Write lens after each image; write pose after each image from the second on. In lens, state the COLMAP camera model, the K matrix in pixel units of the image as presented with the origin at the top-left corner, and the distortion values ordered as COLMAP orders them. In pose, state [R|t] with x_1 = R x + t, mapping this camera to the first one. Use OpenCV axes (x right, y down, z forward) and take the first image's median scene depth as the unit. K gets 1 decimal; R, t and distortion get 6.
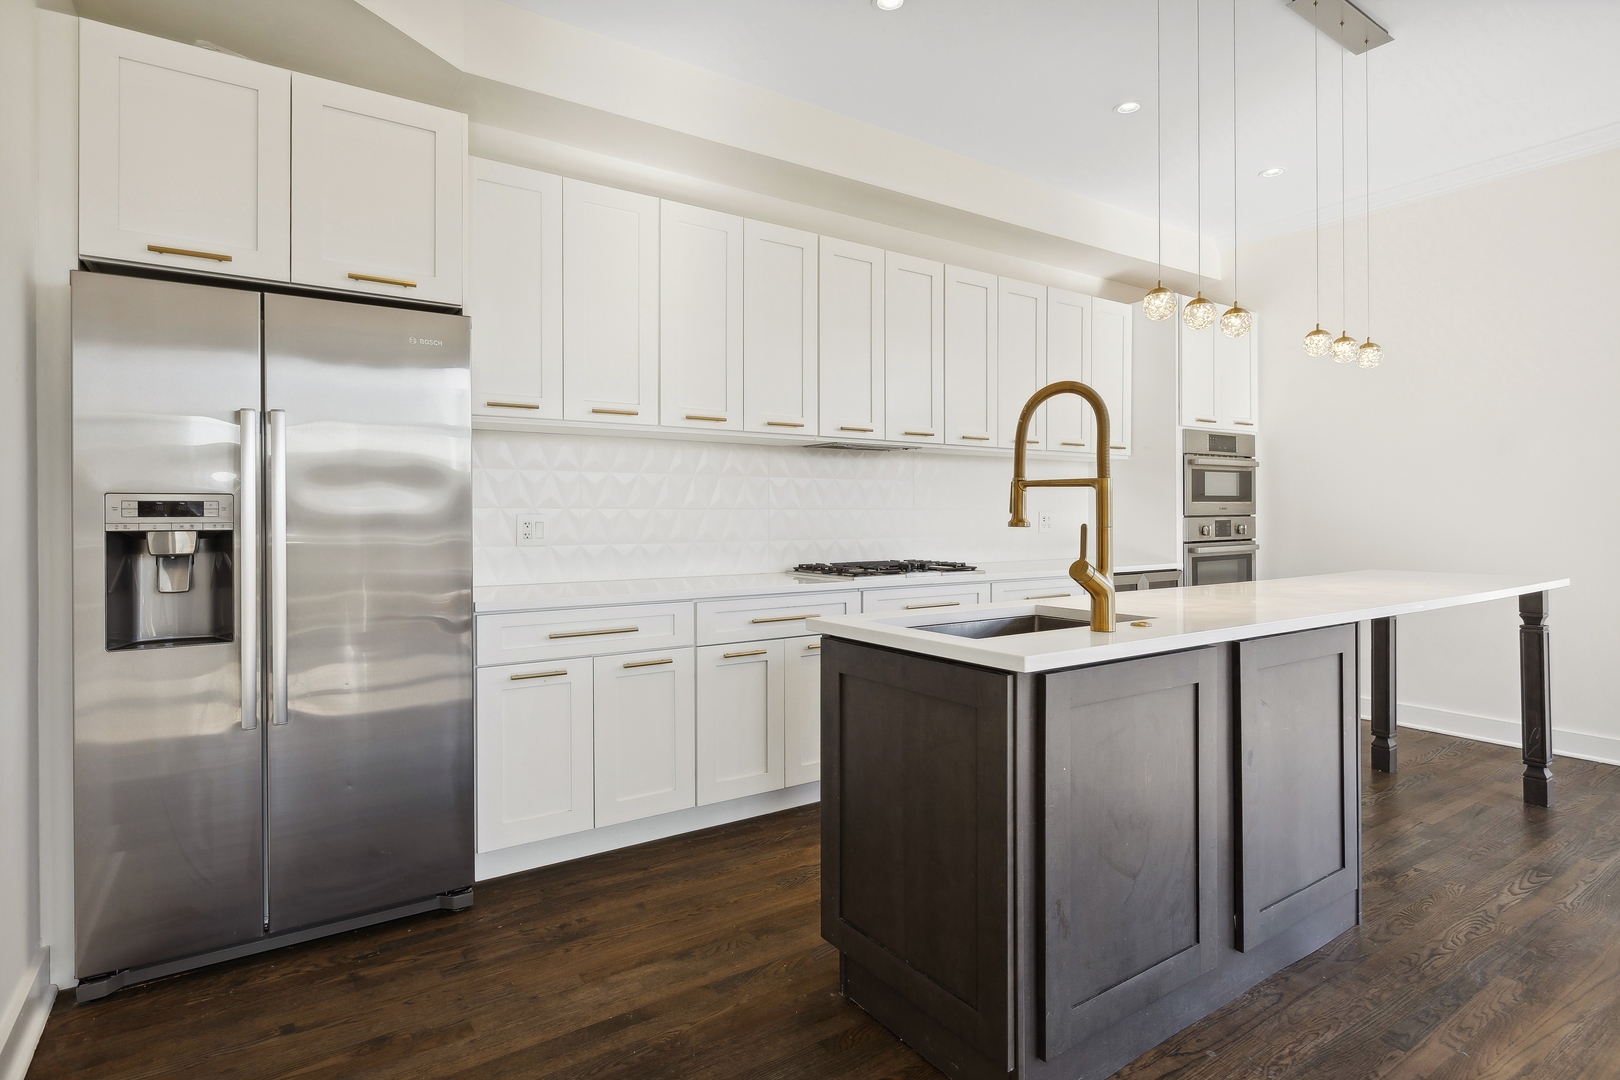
lens RADIAL K [[825.1, 0, 807.6], [0, 825.1, 516.1], [0, 0, 1]] dist [-0.000832, -0.000169]
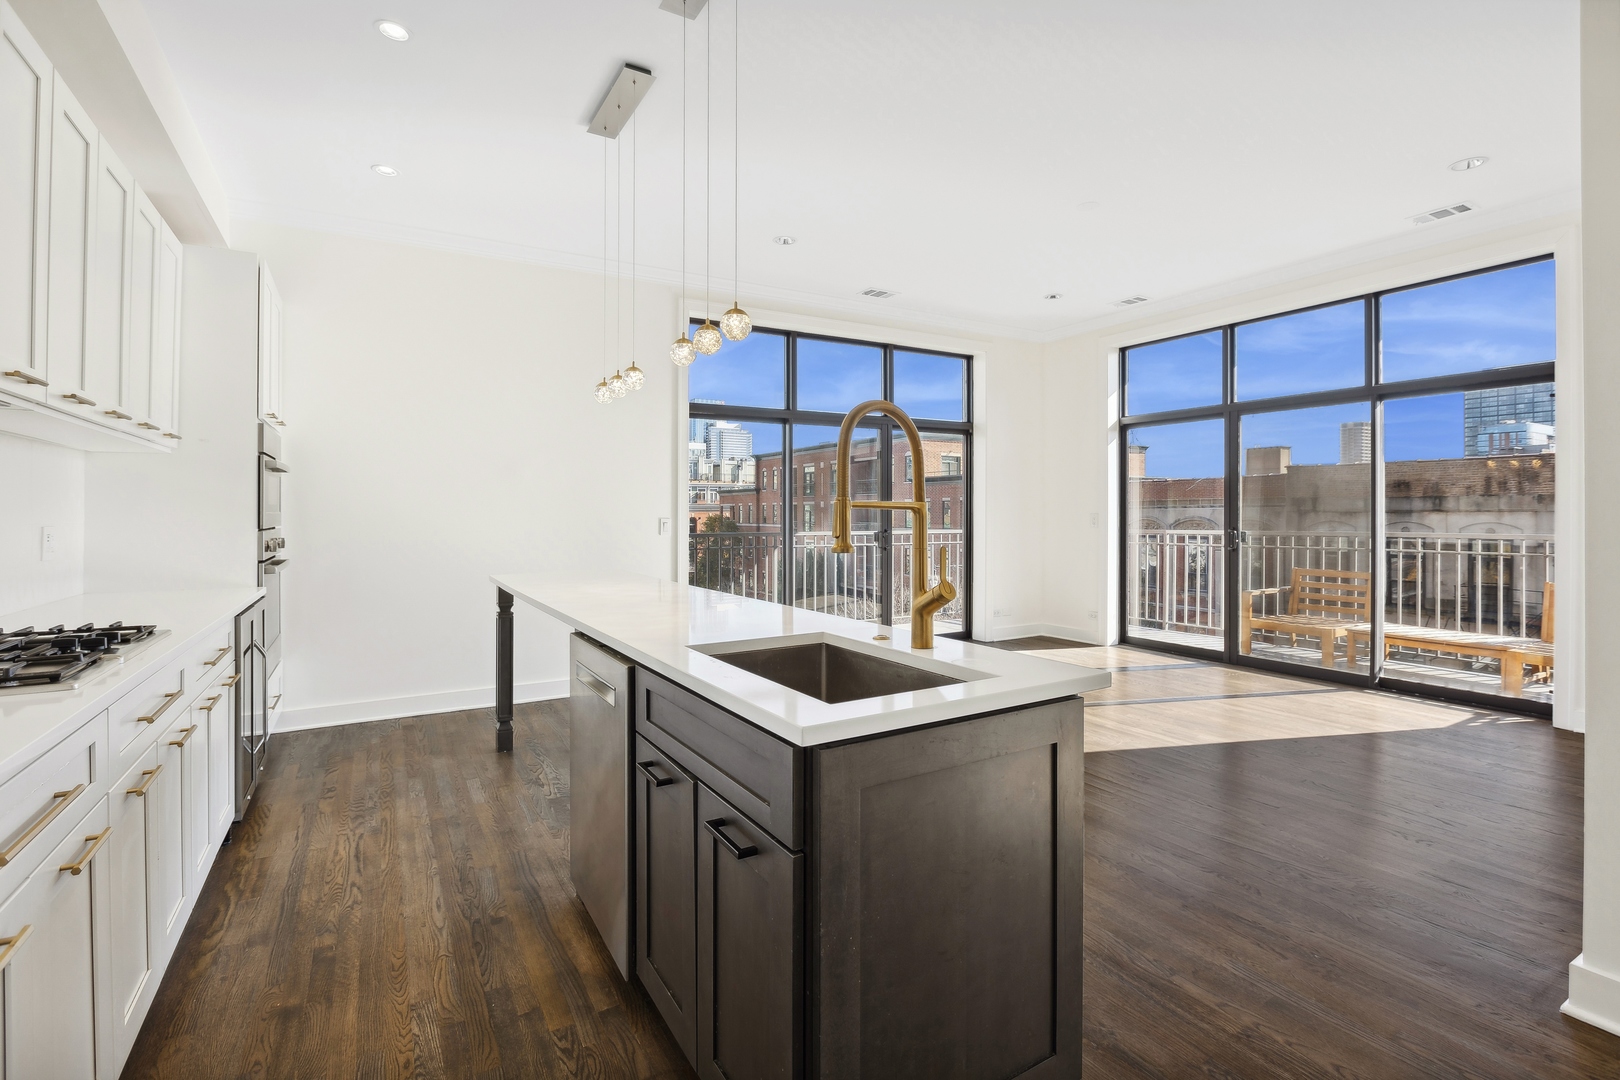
lens RADIAL K [[737.0, 0, 802.7], [0, 737.0, 516.6], [0, 0, 1]] dist [-0.012803, -0.001018]
pose [[0.064866, -0.001999, 0.997892, -0.423082], [0.003469, 0.999992, 0.001778, -0.022128], [-0.997888, 0.003347, 0.064873, 0.774195]]
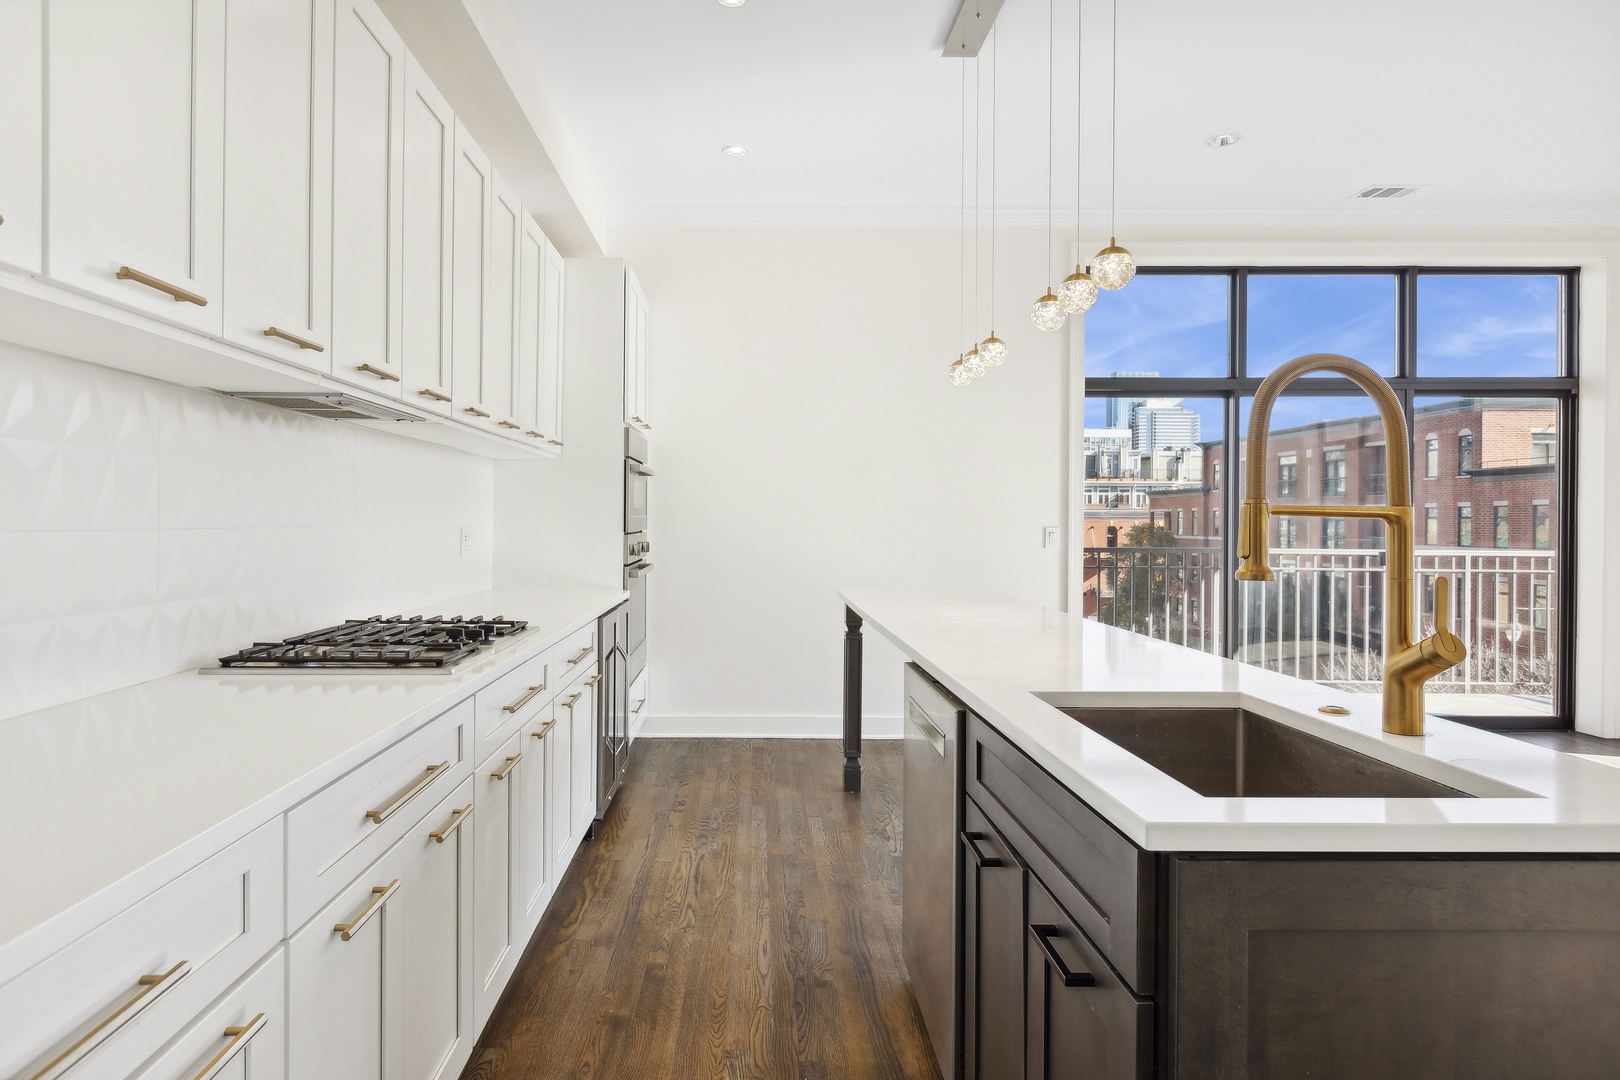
lens RADIAL K [[900.5, 0, 753.7], [0, 900.5, 524.2], [0, 0, 1]] dist [0.001039, -0.001134]
pose [[0.558210, 0.001650, 0.829698, -0.397643], [-0.007299, 0.999969, 0.002922, -0.022236], [-0.829668, -0.007687, 0.558205, 0.734164]]
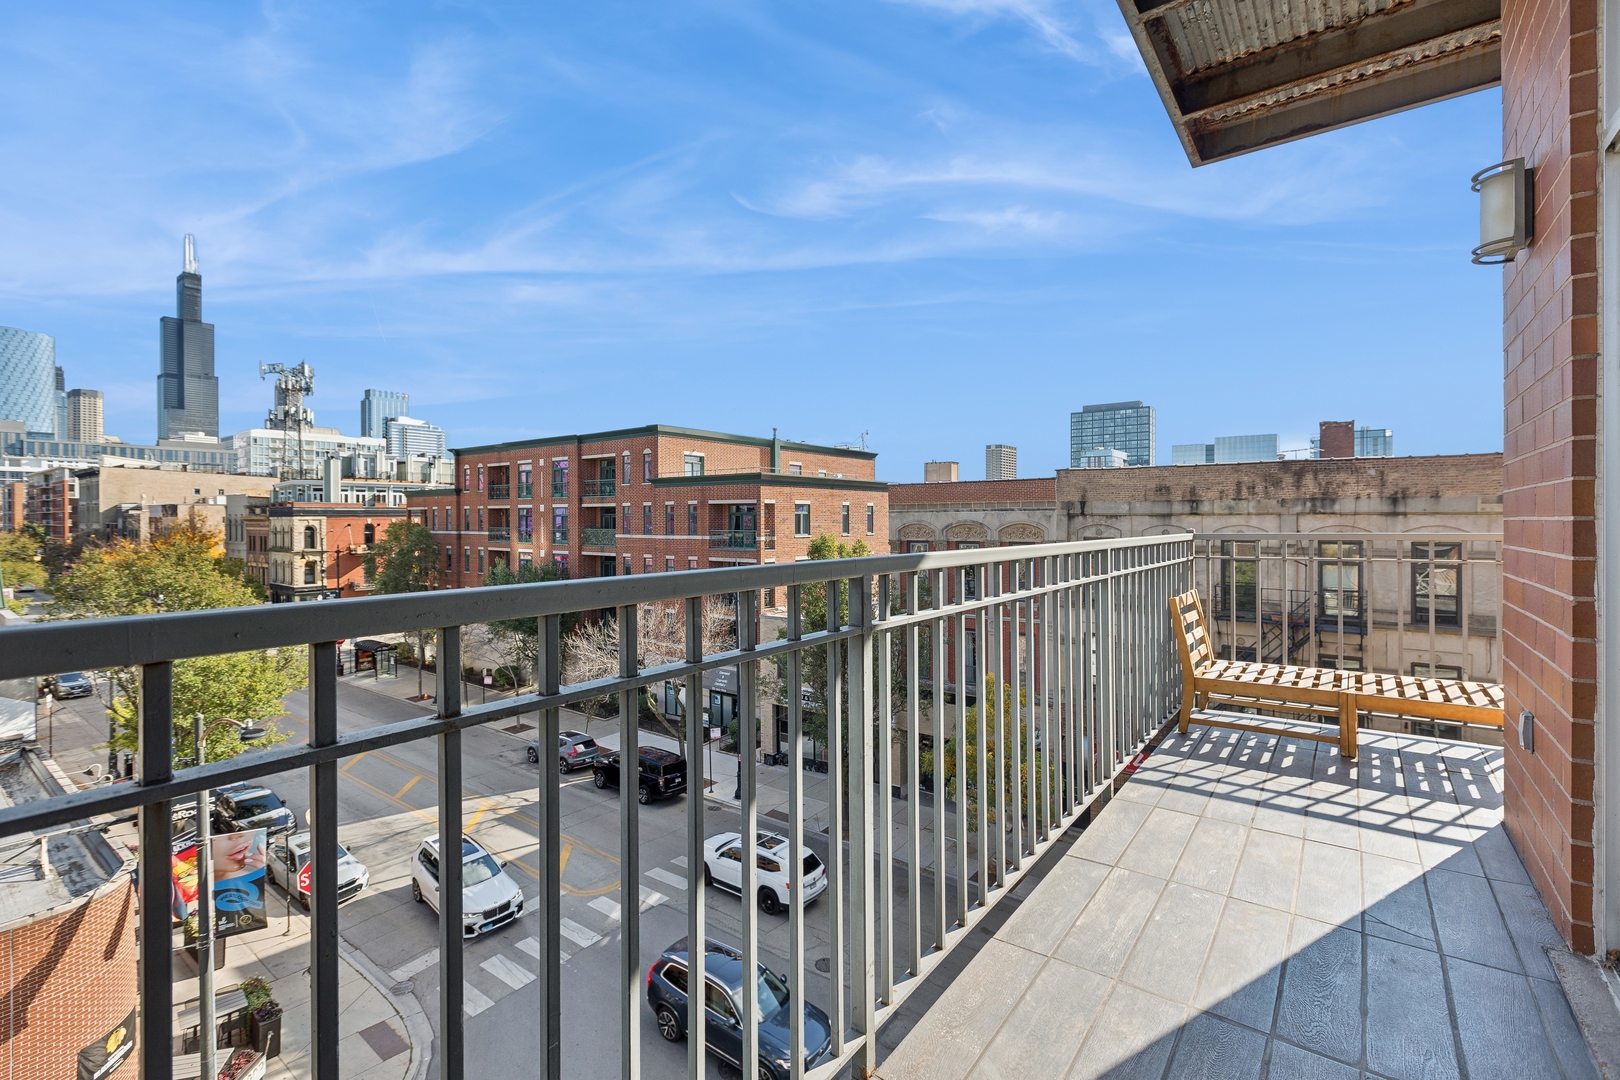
lens RADIAL K [[727.4, 0, 803.6], [0, 727.4, 521.2], [0, 0, 1]] dist [-0.001870, -0.000553]
pose [[-0.321007, 0.000575, 0.947077, 1.932954], [0.004439, 0.999990, 0.000897, 0.012742], [-0.947066, 0.004492, -0.321006, 1.311648]]
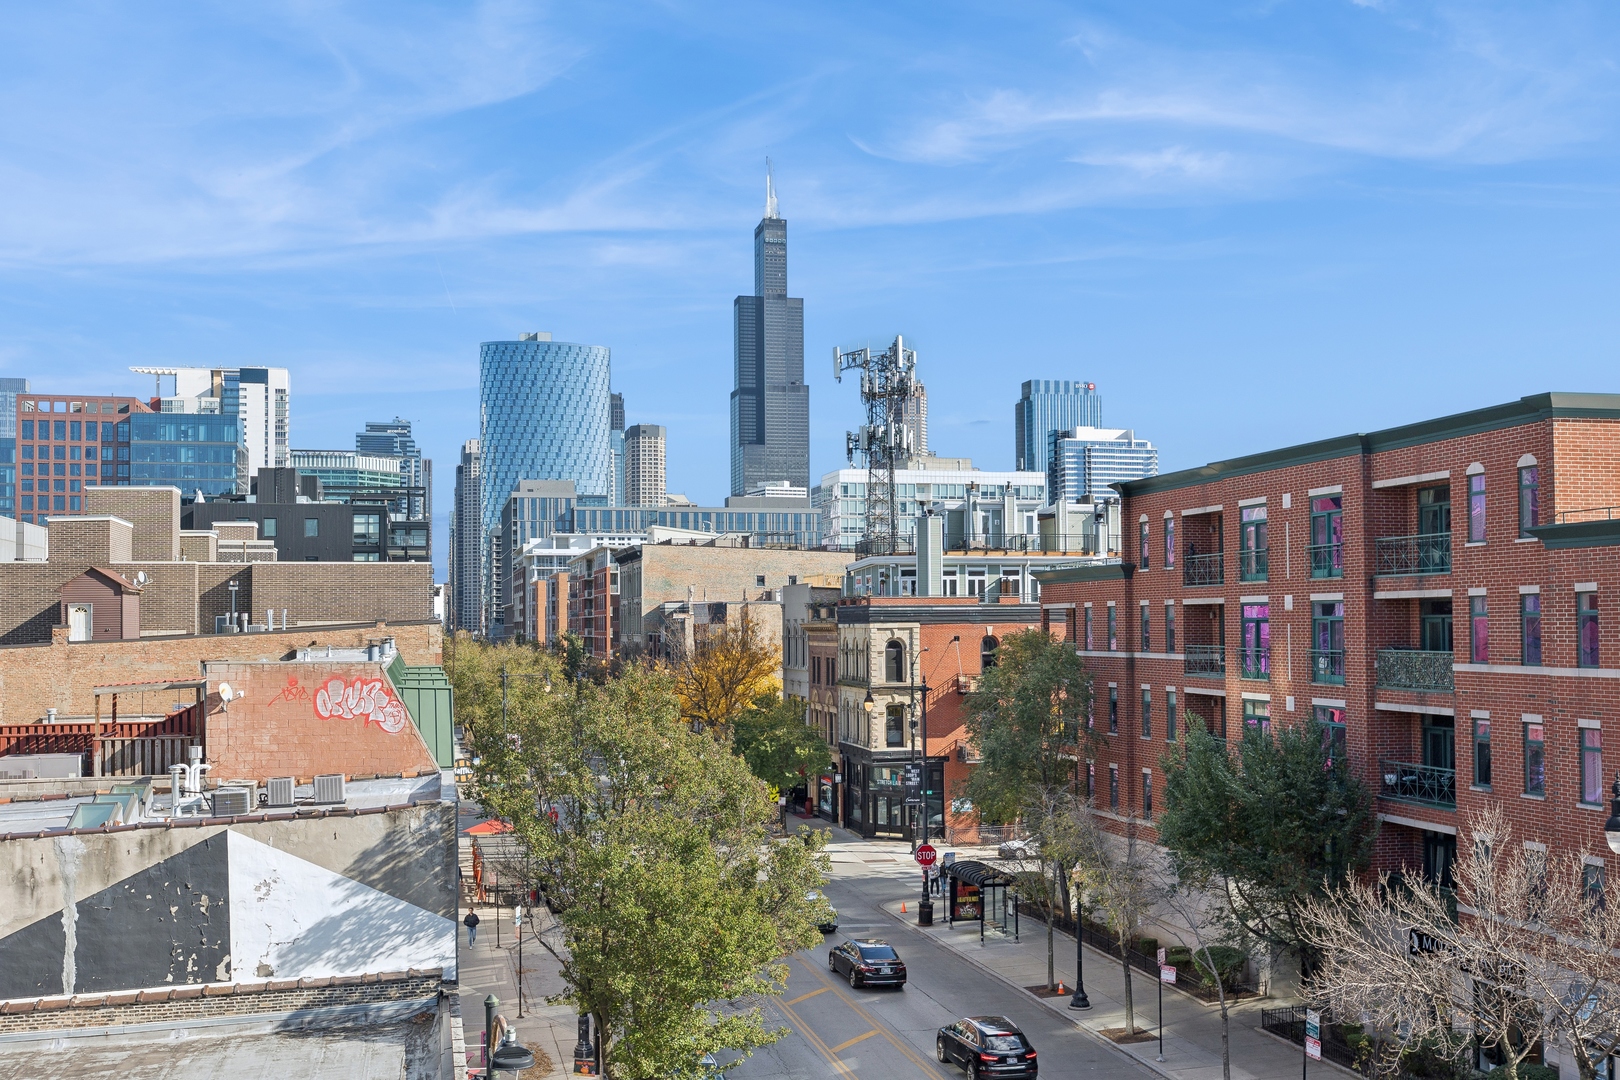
lens RADIAL K [[1580.9, 0, 804.4], [0, 1580.9, 584.8], [0, 0, 1]] dist [-0.008683, 0.003278]
pose [[0.348127, 0.026630, 0.937069, 2.833640], [0.005271, 0.999525, -0.030363, -0.026710], [-0.937433, 0.015509, 0.347821, 0.492260]]
